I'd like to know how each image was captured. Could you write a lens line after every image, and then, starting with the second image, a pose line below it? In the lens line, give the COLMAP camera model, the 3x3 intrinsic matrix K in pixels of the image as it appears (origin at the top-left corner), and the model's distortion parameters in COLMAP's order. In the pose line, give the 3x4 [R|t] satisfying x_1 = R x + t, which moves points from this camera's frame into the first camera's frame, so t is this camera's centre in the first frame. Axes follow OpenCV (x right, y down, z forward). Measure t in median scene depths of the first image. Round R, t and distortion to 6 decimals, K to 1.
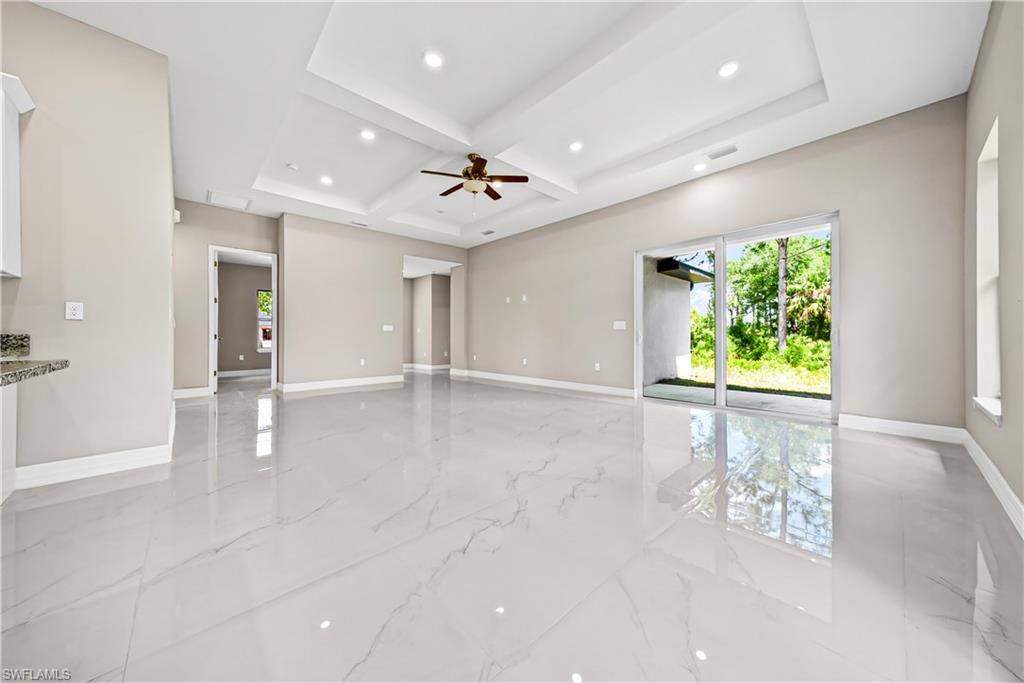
lens RADIAL K [[351.0, 0, 511.5], [0, 351.0, 336.4], [0, 0, 1]] dist [0.006065, 0.001698]
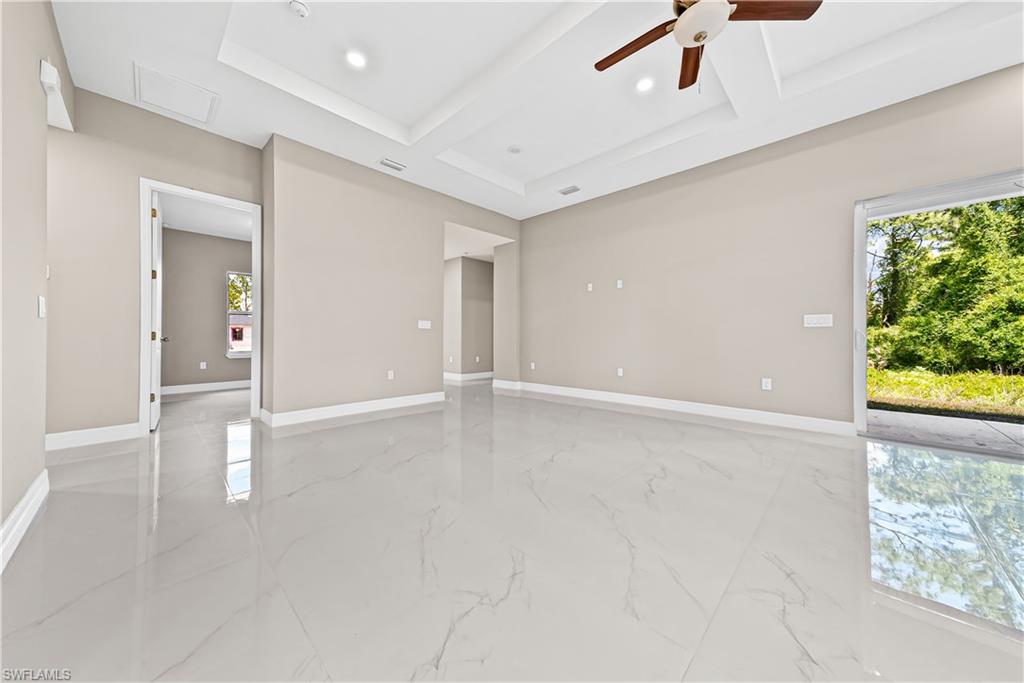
lens RADIAL K [[351.0, 0, 512.9], [0, 351.0, 338.0], [0, 0, 1]] dist [0.006065, 0.001698]
pose [[0.998324, 0.005598, 0.057594, -0.209793], [-0.005604, 0.999984, -0.000062, 0.002192], [-0.057594, -0.000261, 0.998340, 0.287596]]
